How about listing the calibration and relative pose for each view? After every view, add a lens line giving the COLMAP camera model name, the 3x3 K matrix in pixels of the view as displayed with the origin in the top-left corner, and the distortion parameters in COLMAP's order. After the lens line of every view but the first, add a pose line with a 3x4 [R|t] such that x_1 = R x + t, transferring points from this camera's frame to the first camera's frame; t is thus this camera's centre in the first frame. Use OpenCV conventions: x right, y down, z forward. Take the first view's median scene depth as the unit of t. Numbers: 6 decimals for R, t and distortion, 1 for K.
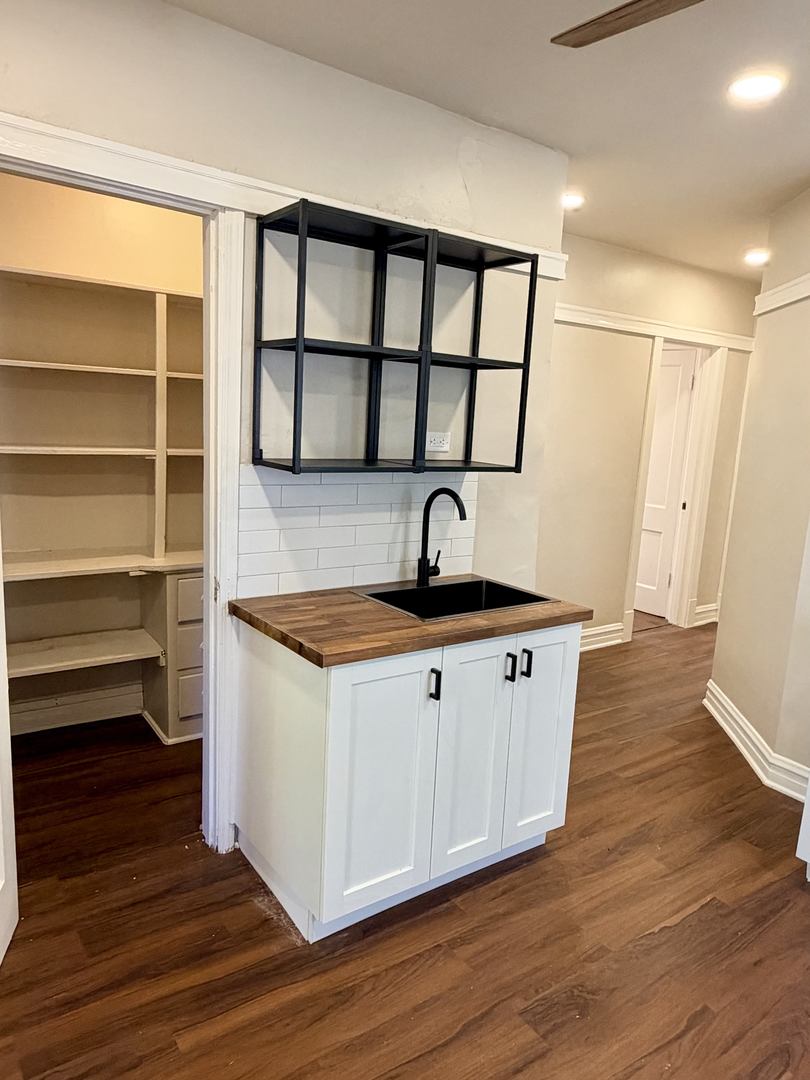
lens RADIAL K [[735.4, 0, 405.6], [0, 735.4, 538.1], [0, 0, 1]] dist [0.003428, 0.002955]
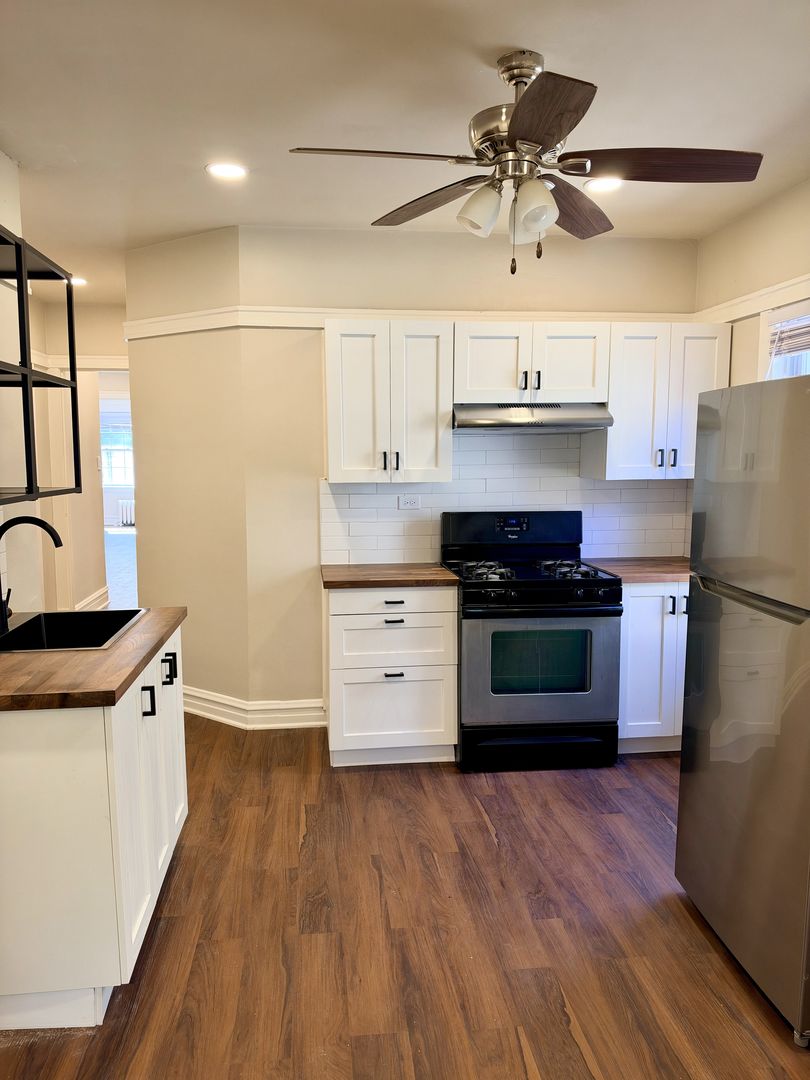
lens RADIAL K [[778.7, 0, 405.4], [0, 778.7, 540.6], [0, 0, 1]] dist [0.005840, -0.001916]
pose [[0.499636, -0.158268, 0.851655, -0.646774], [0.178558, 0.980870, 0.077527, -0.036144], [-0.847633, 0.113334, 0.518338, 0.120649]]
